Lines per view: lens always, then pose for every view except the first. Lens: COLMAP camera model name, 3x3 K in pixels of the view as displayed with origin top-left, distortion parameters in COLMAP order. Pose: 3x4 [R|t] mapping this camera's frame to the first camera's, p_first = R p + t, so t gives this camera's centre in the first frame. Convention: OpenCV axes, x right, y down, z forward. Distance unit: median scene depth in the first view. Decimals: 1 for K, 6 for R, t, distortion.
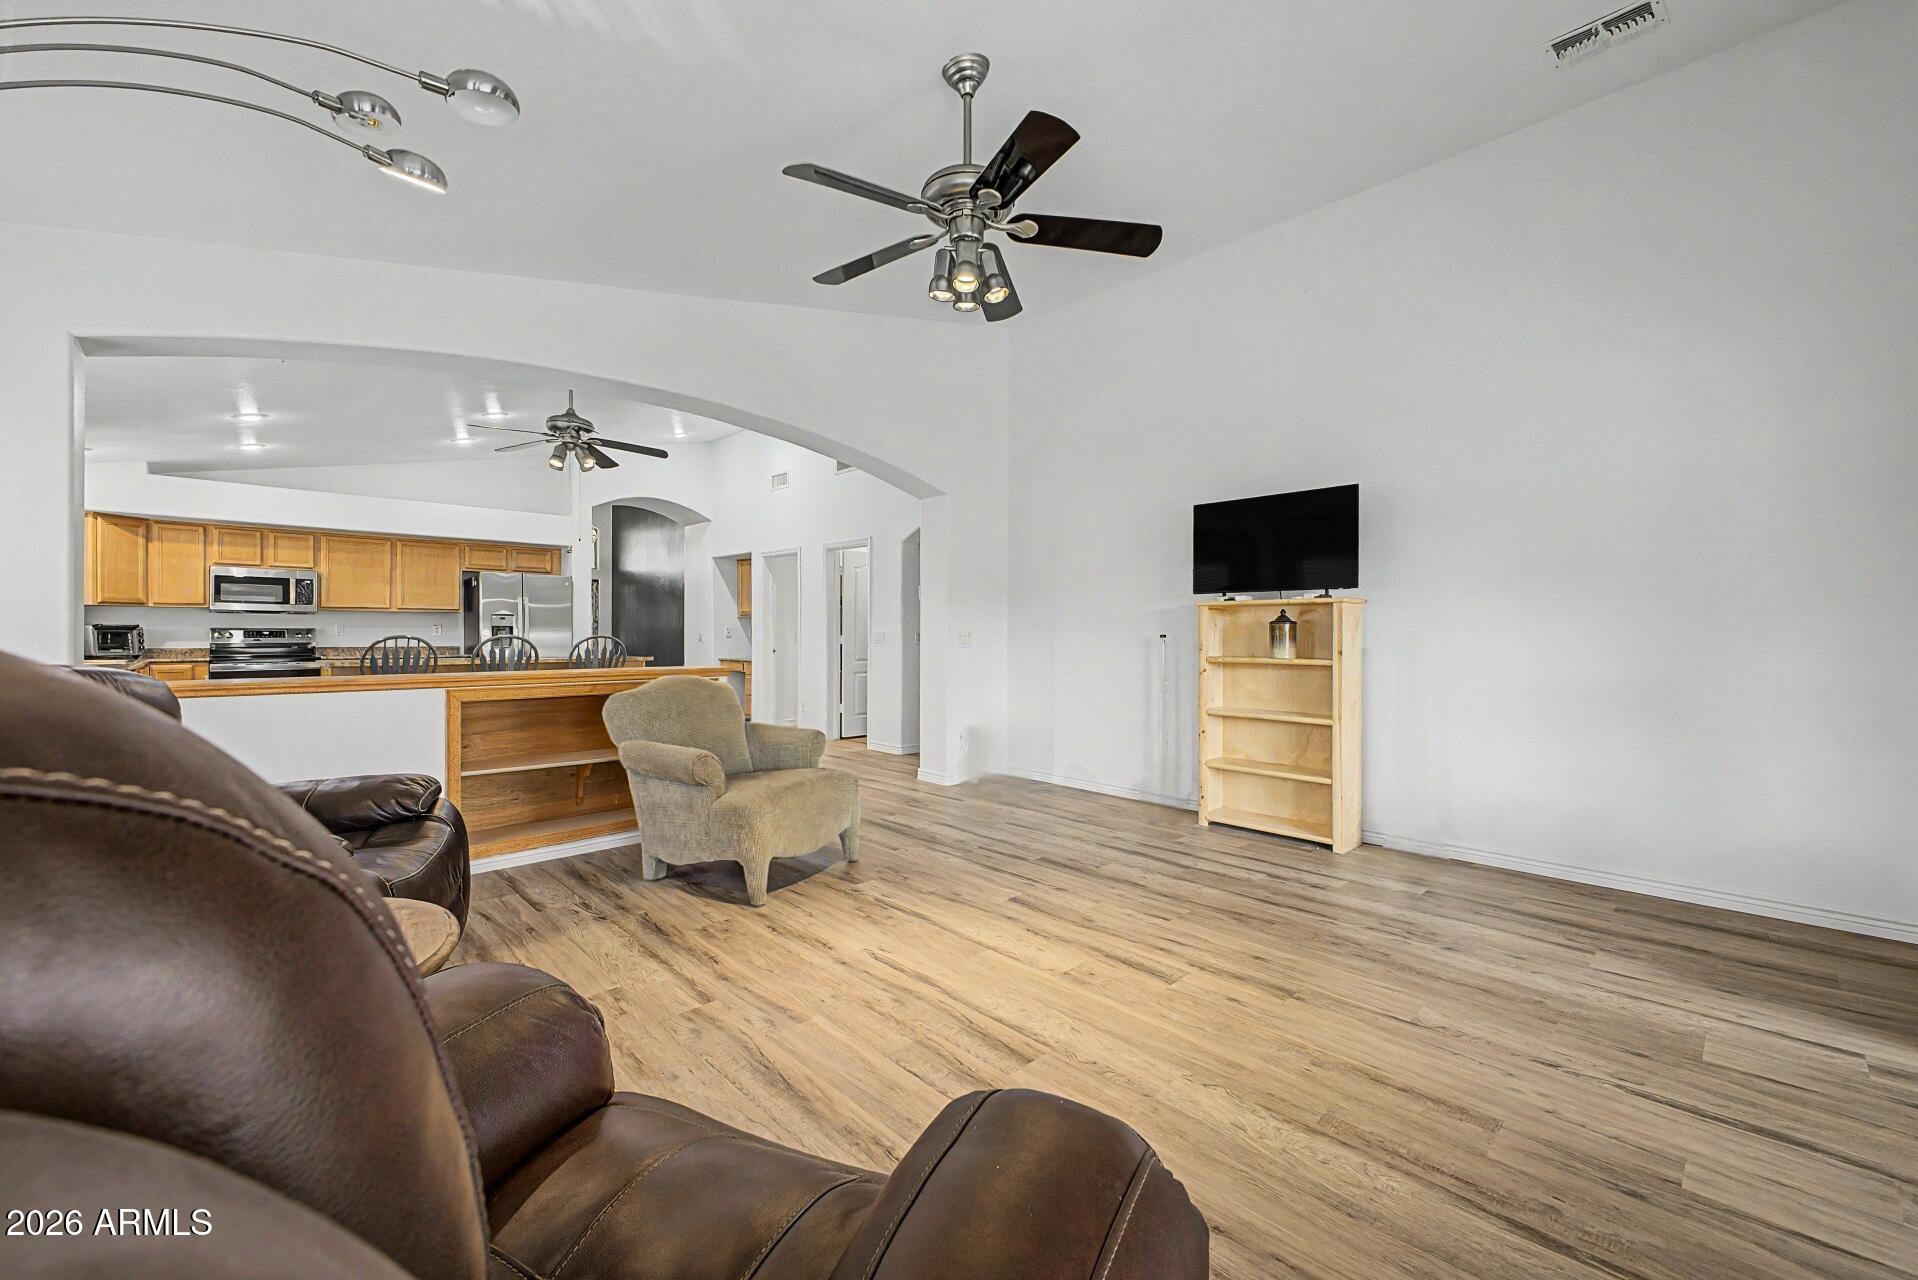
lens RADIAL K [[786.6, 0, 959.0], [0, 786.6, 640.0], [0, 0, 1]] dist [0.019900, -0.000024]
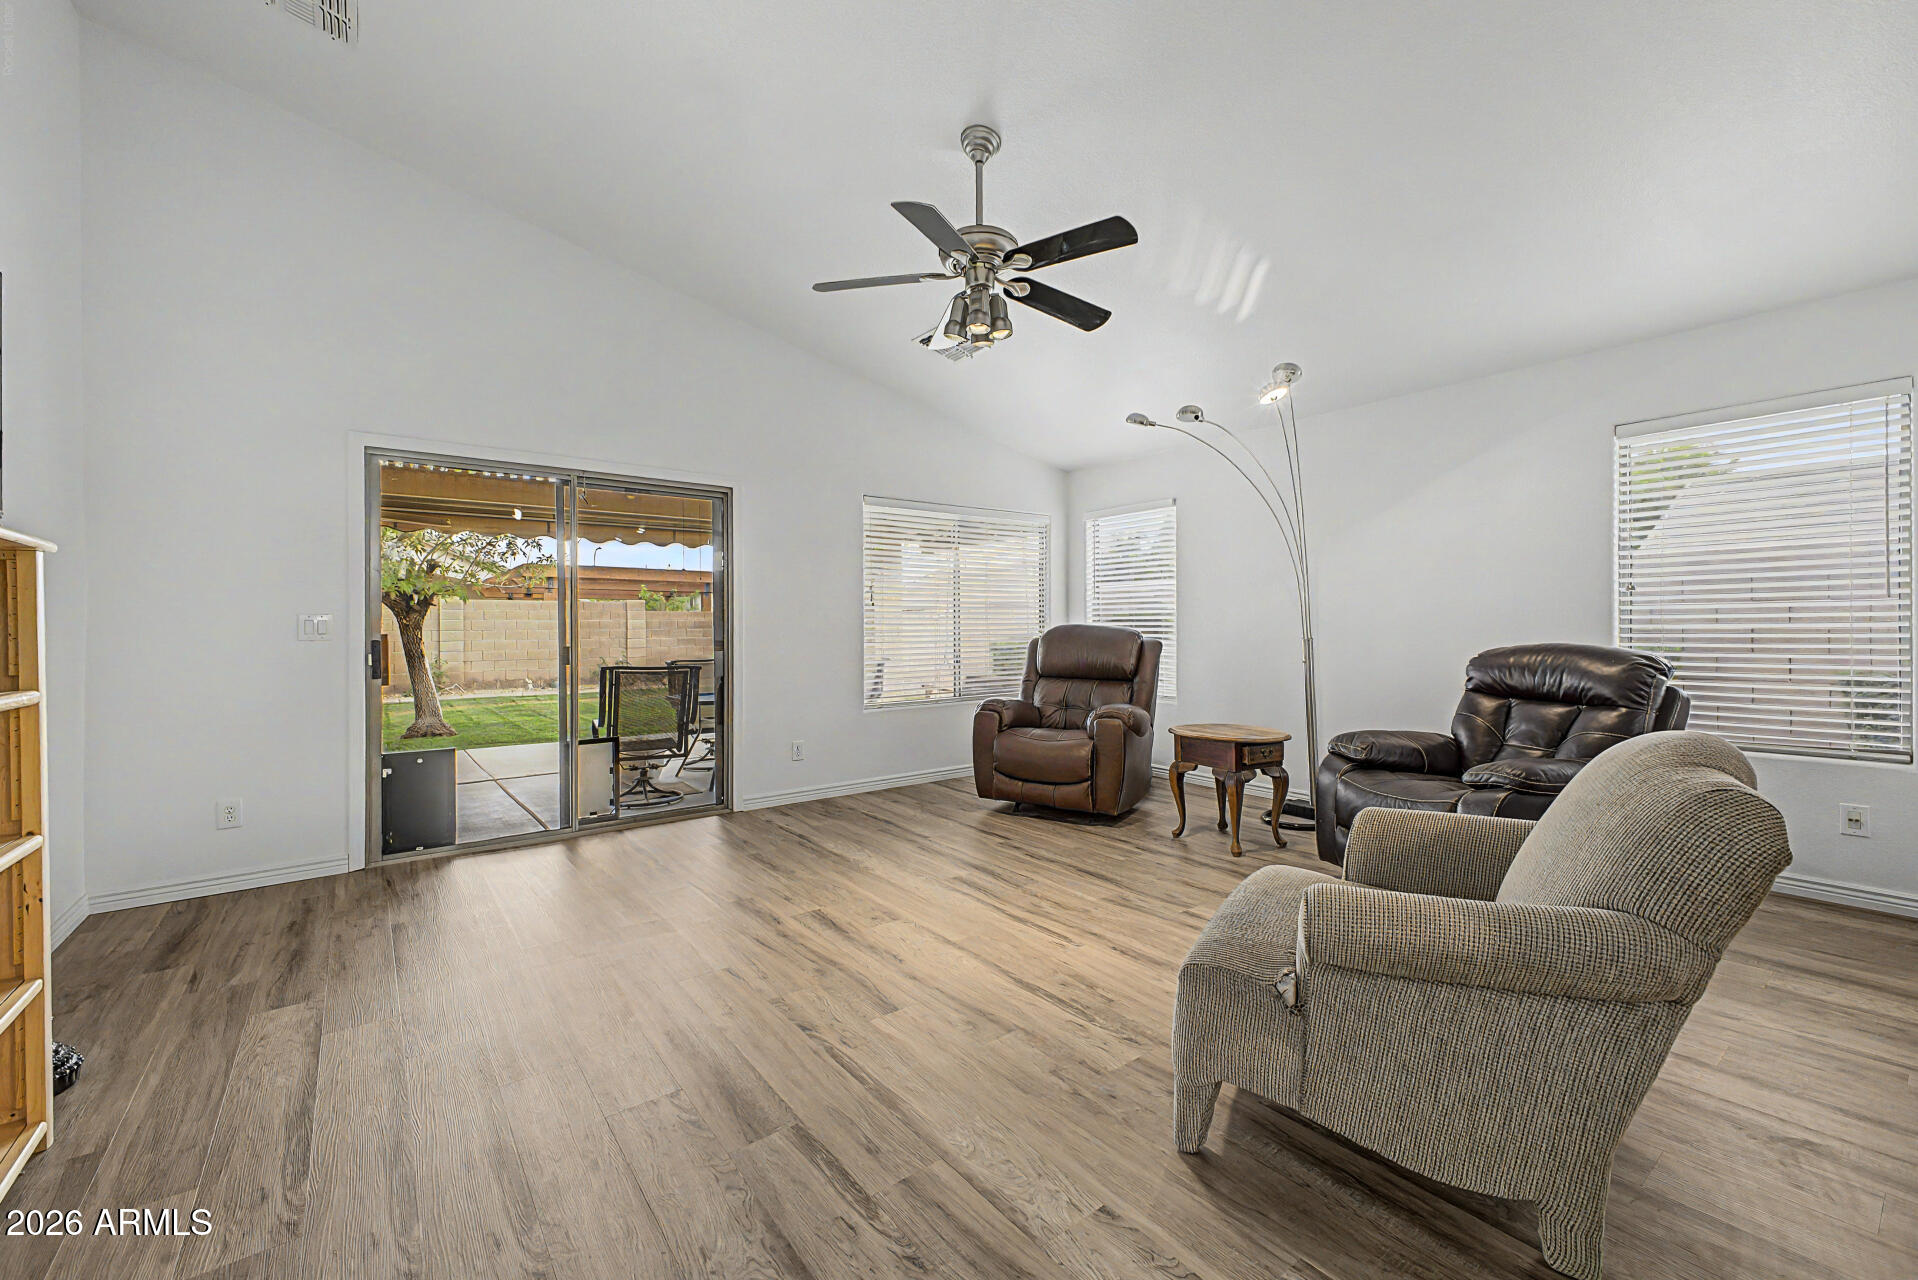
lens RADIAL K [[786.6, 0, 959.0], [0, 786.6, 640.0], [0, 0, 1]] dist [0.019900, -0.000024]
pose [[-0.994074, 0.000938, 0.108702, -0.034514], [0.003508, 0.999719, 0.023455, -0.006103], [-0.108650, 0.023697, -0.993798, 0.879626]]
